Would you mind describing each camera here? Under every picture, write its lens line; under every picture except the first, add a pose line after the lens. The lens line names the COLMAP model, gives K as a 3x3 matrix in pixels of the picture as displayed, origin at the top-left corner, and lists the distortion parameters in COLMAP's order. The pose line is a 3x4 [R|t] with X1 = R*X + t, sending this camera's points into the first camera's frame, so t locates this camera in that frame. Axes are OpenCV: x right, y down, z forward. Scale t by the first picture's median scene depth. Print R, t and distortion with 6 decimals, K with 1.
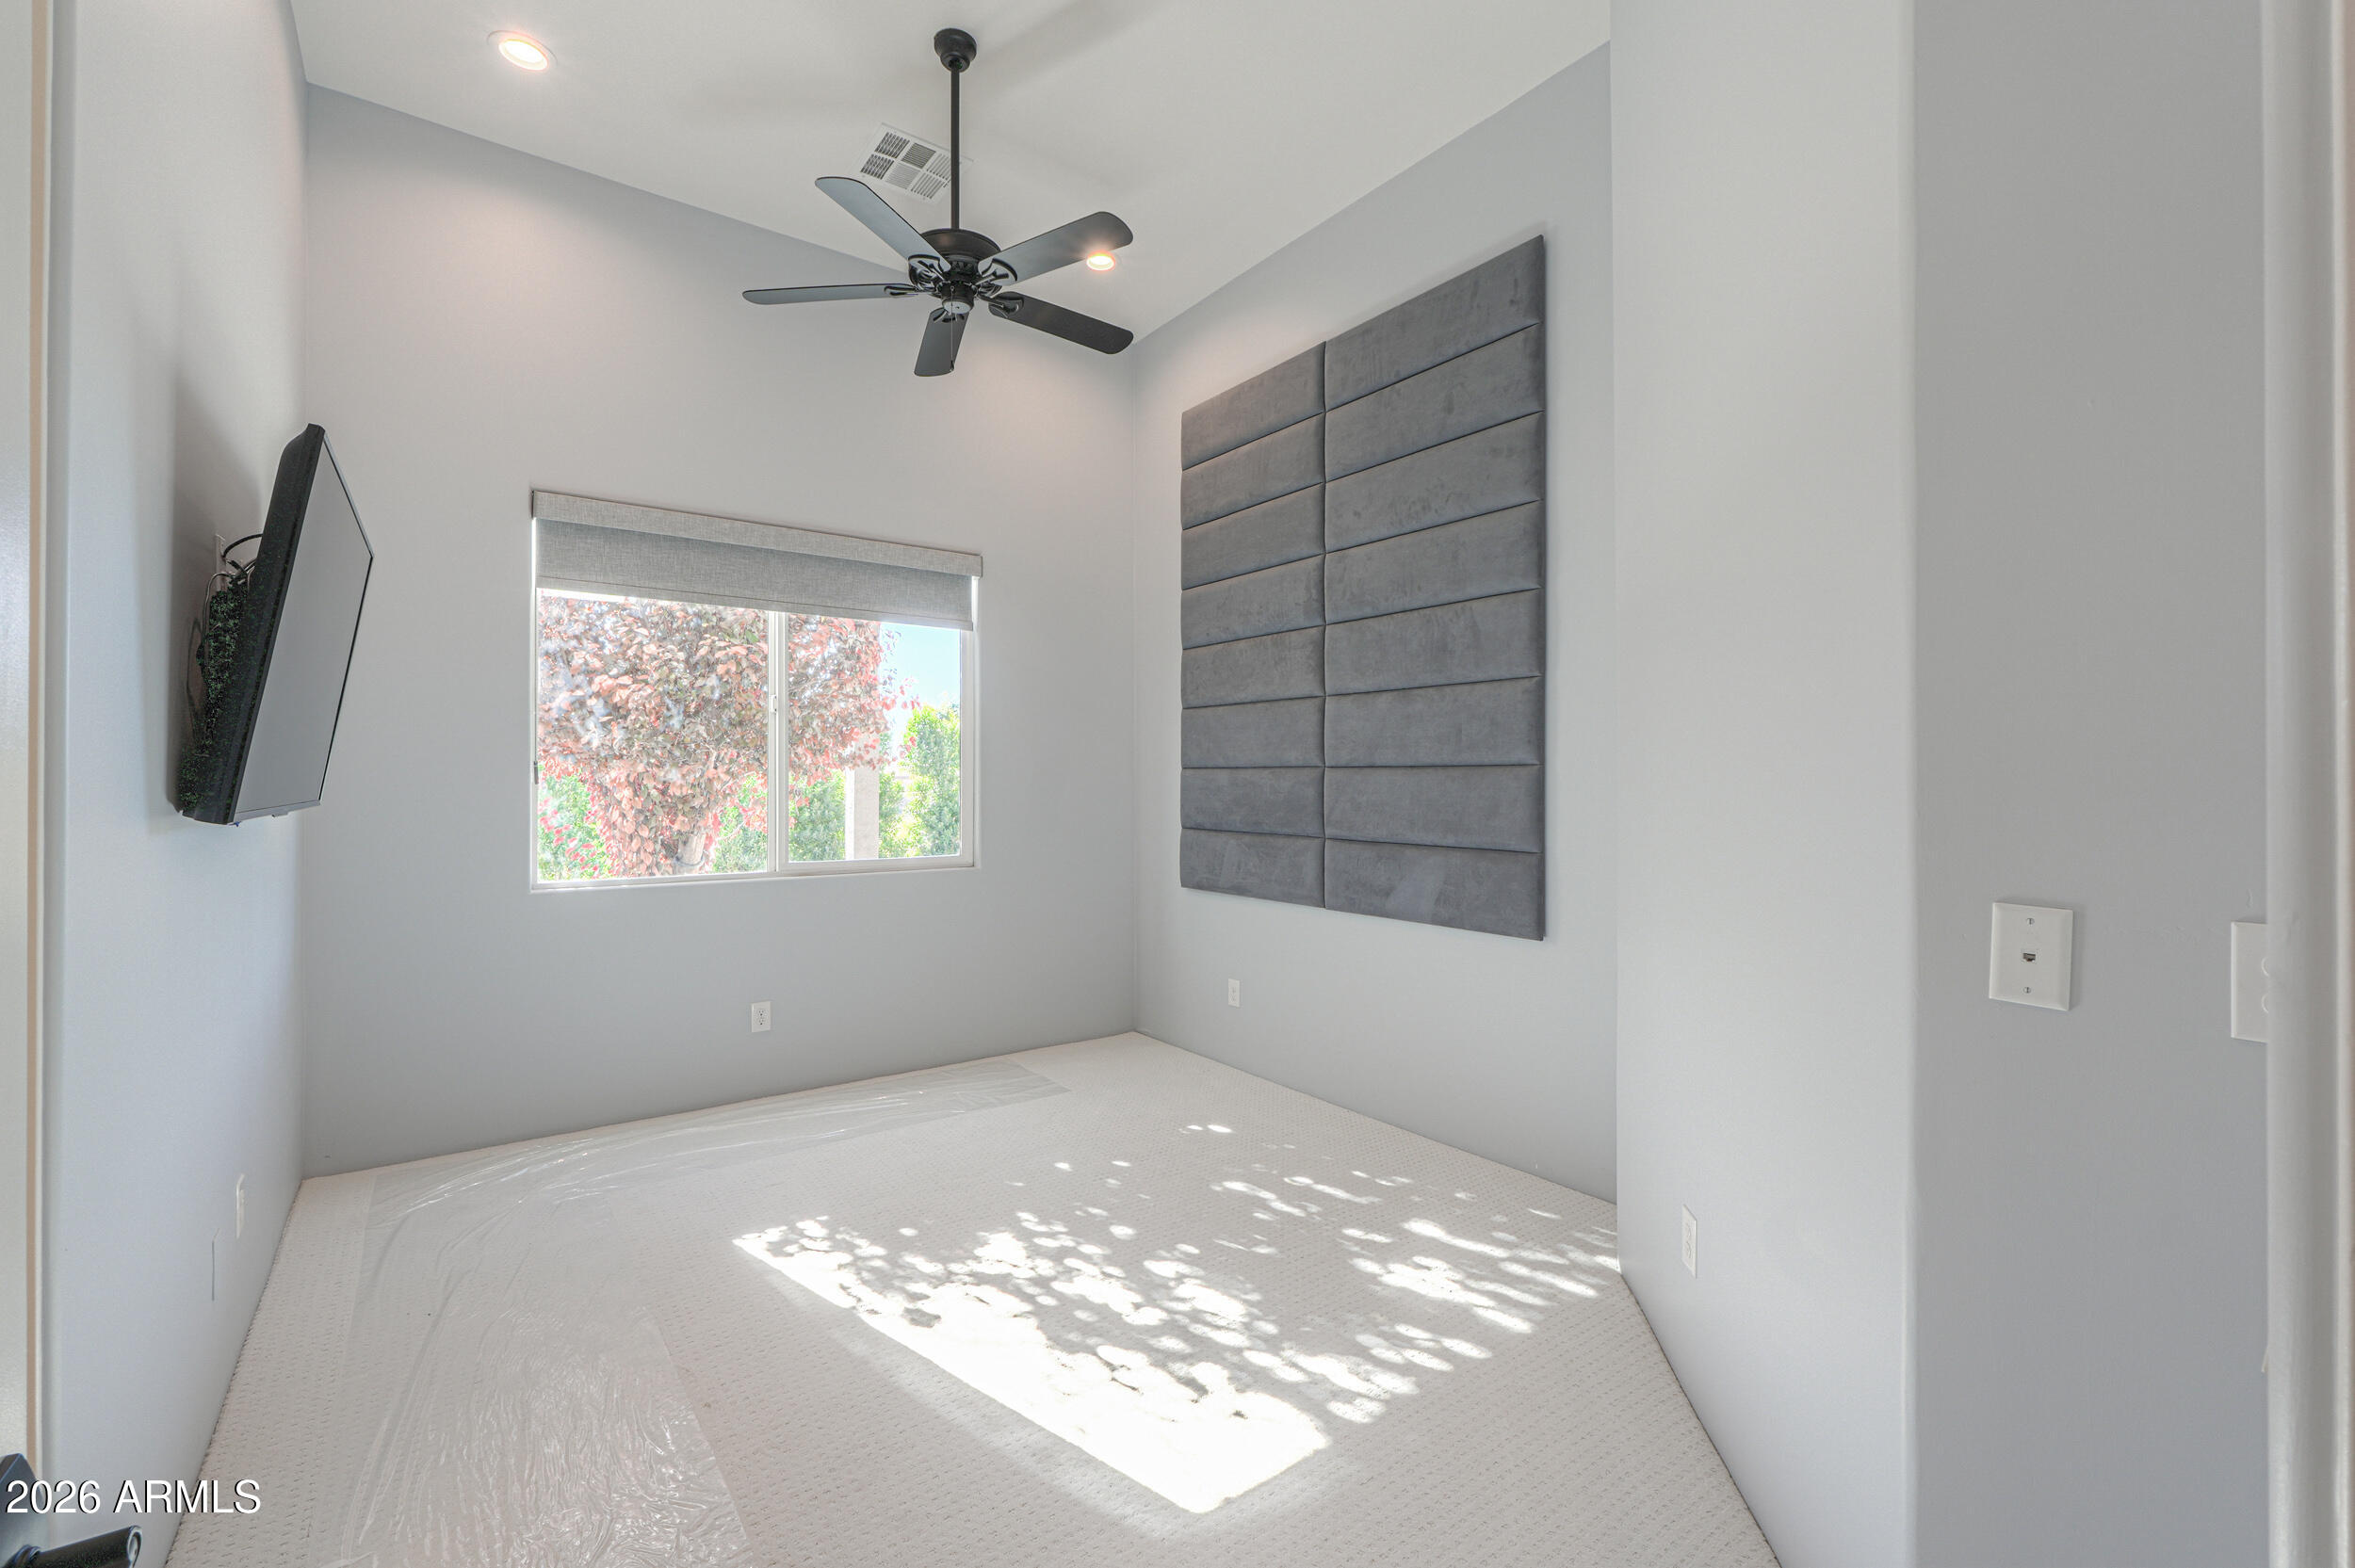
lens RADIAL K [[995.5, 0, 1172.9], [0, 995.5, 784.0], [0, 0, 1]] dist [-0.003792, -0.000568]
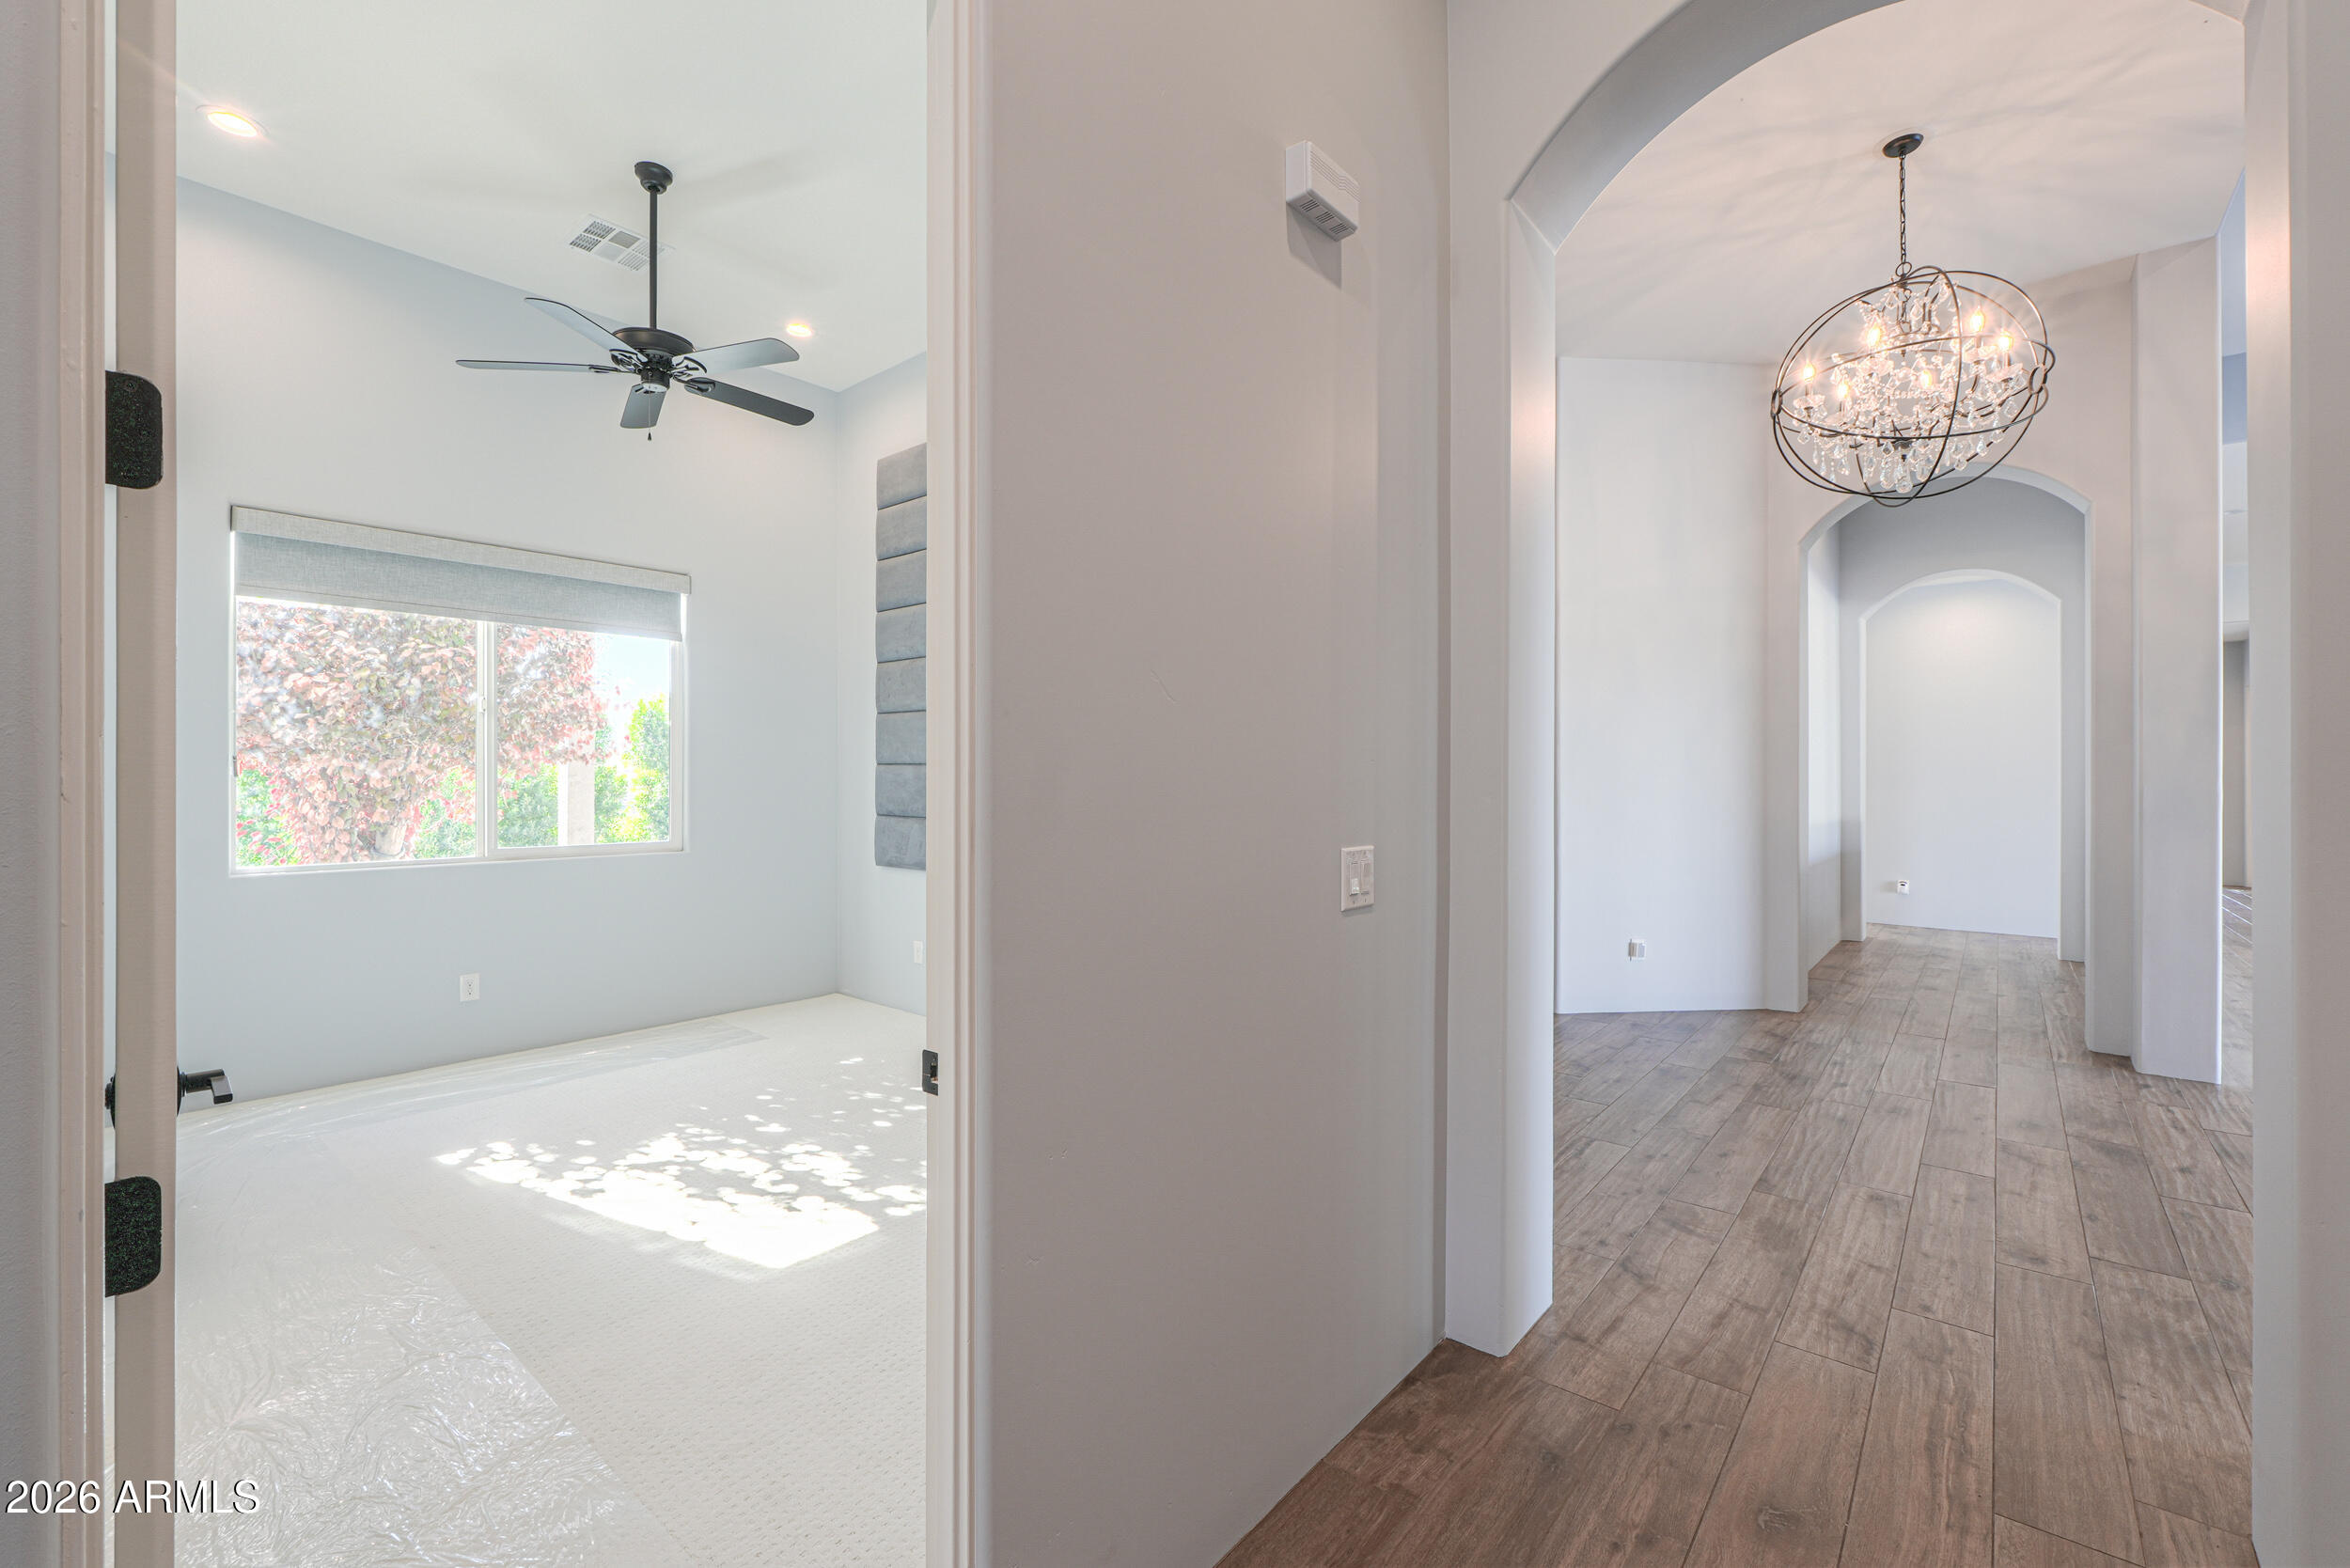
lens RADIAL K [[993.5, 0, 1178.9], [0, 993.5, 776.7], [0, 0, 1]] dist [-0.003792, -0.000568]
pose [[0.971990, 0.000714, 0.235020, 0.082388], [-0.000304, 0.999998, -0.001782, 0.000793], [-0.235021, 0.001660, 0.971989, -0.225491]]
